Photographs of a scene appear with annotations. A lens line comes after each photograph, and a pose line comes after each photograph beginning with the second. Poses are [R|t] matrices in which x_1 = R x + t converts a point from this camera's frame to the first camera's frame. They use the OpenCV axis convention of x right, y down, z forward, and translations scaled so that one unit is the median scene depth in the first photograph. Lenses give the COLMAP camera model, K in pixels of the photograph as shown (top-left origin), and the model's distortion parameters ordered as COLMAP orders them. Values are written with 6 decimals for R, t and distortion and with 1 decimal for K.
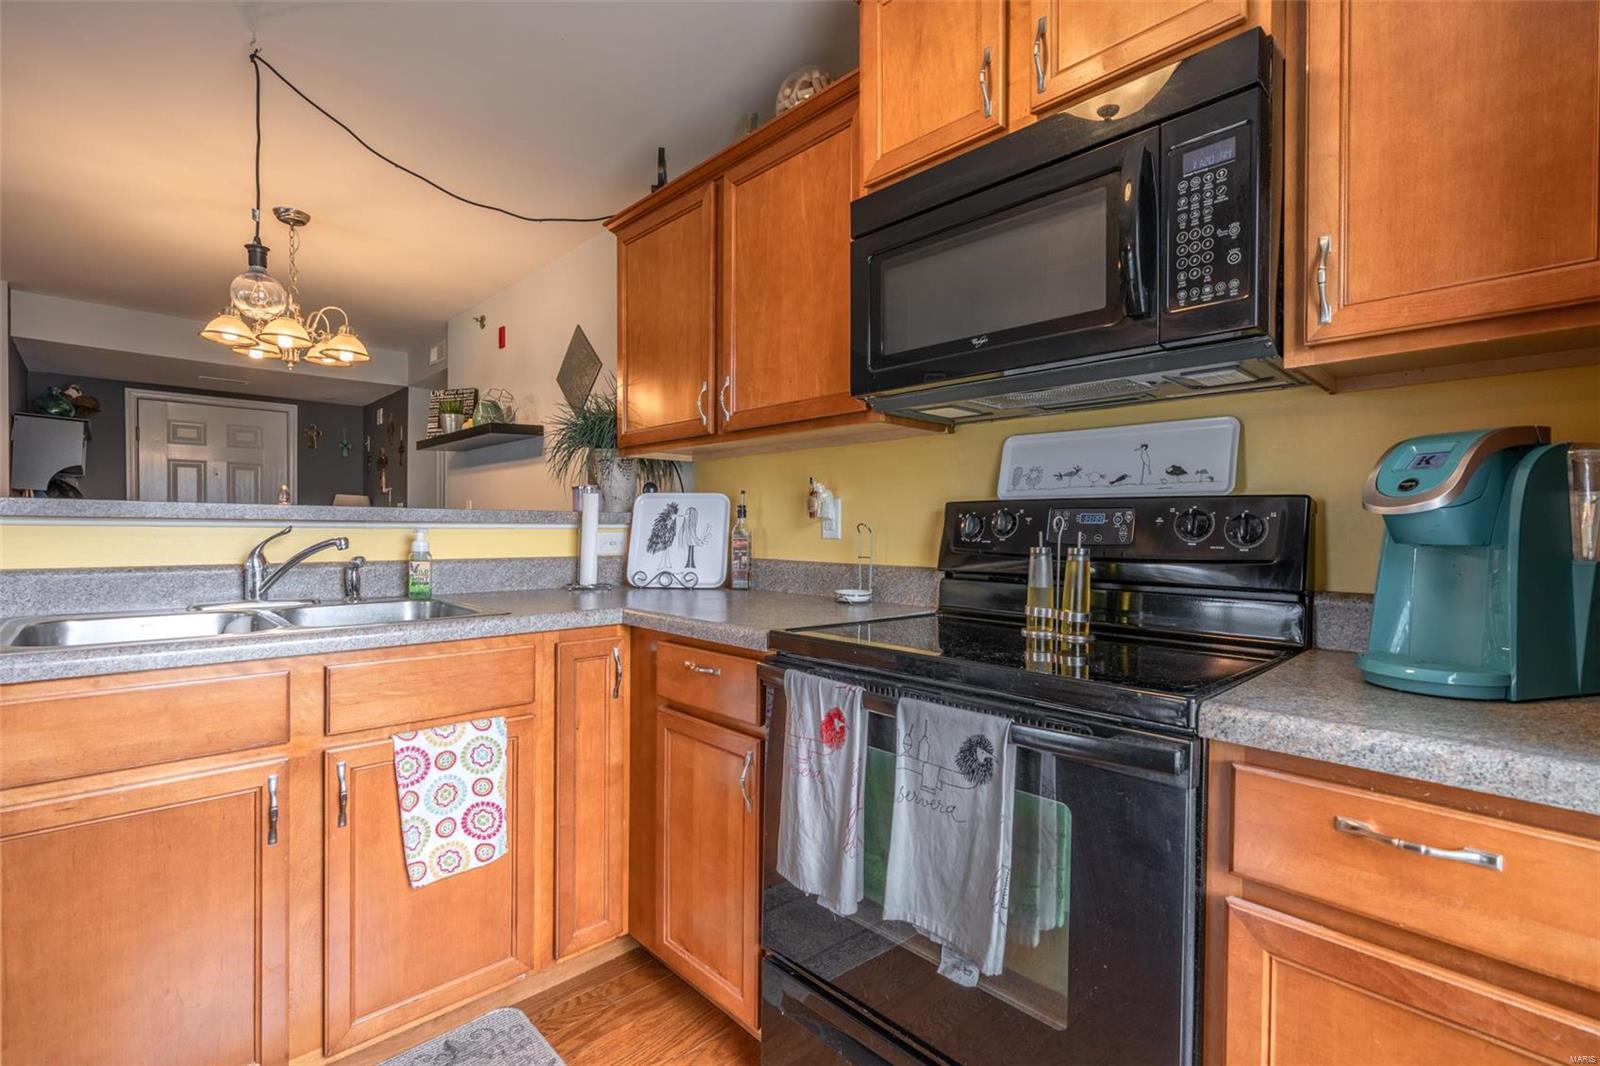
lens RADIAL K [[717.4, 0, 797.4], [0, 717.4, 538.0], [0, 0, 1]] dist [-0.000874, -0.000397]
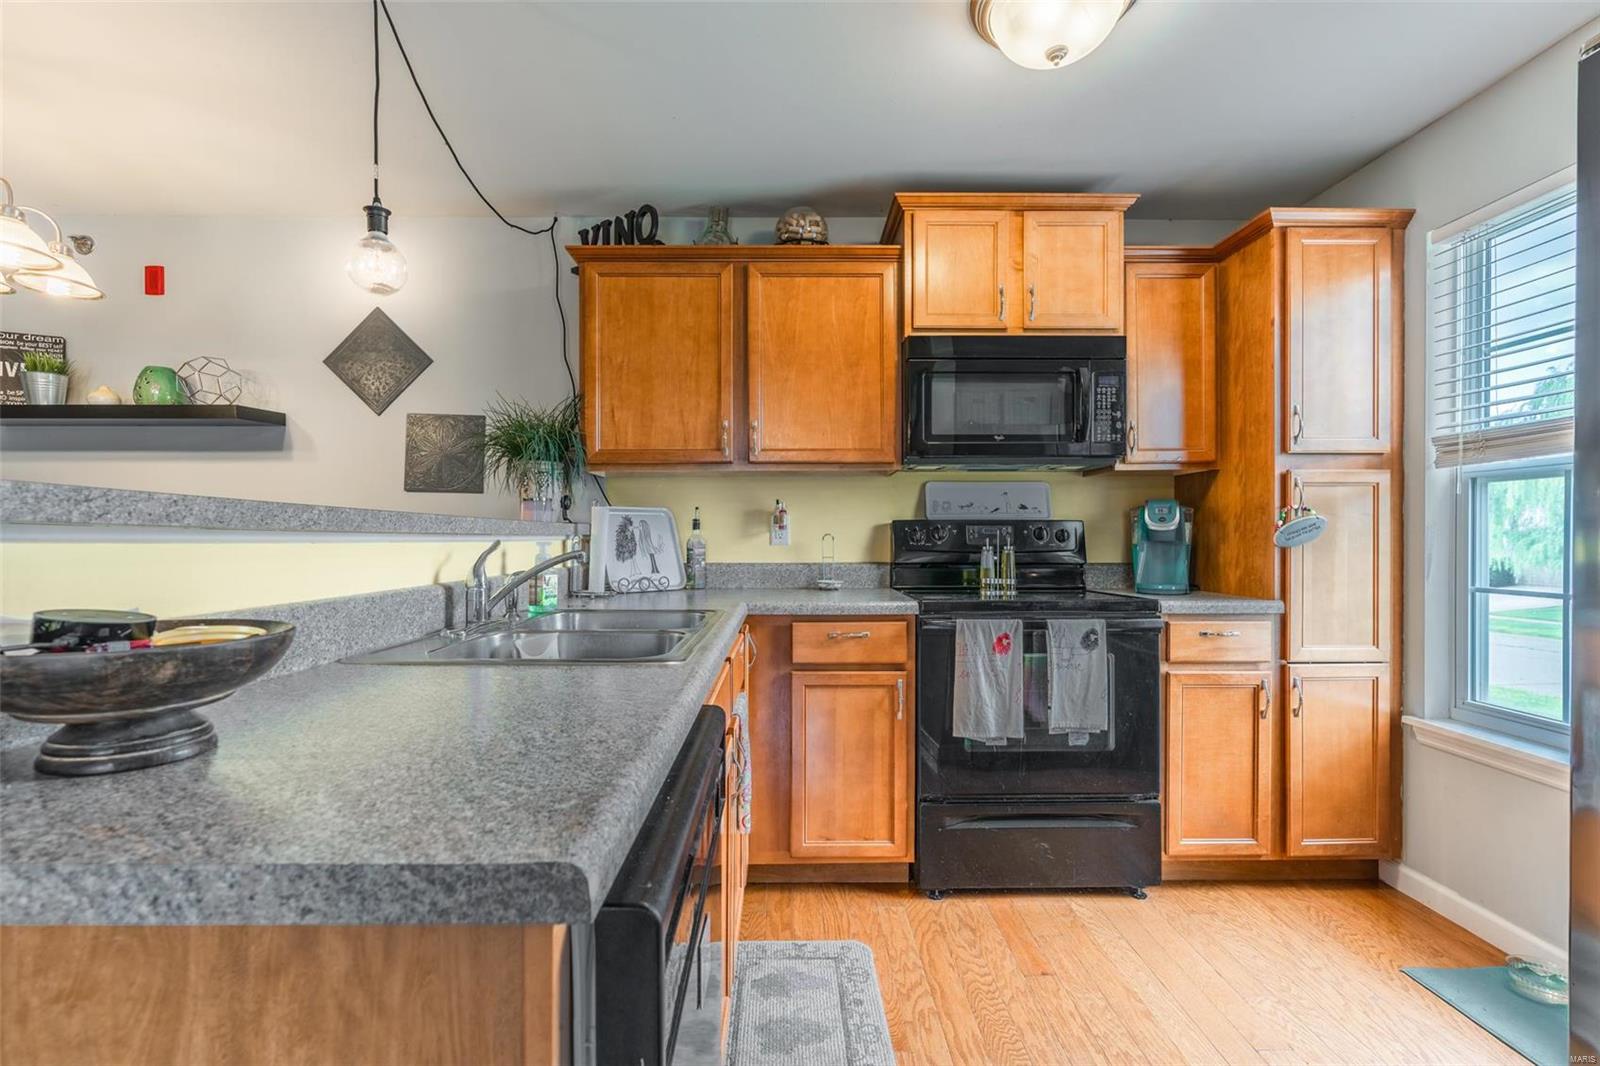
lens RADIAL K [[717.4, 0, 797.4], [0, 717.4, 538.0], [0, 0, 1]] dist [-0.000874, -0.000397]
pose [[0.684297, -0.010108, 0.729134, -1.347619], [0.016831, 0.999856, -0.001935, -0.013661], [-0.729009, 0.013596, 0.684369, 0.087621]]
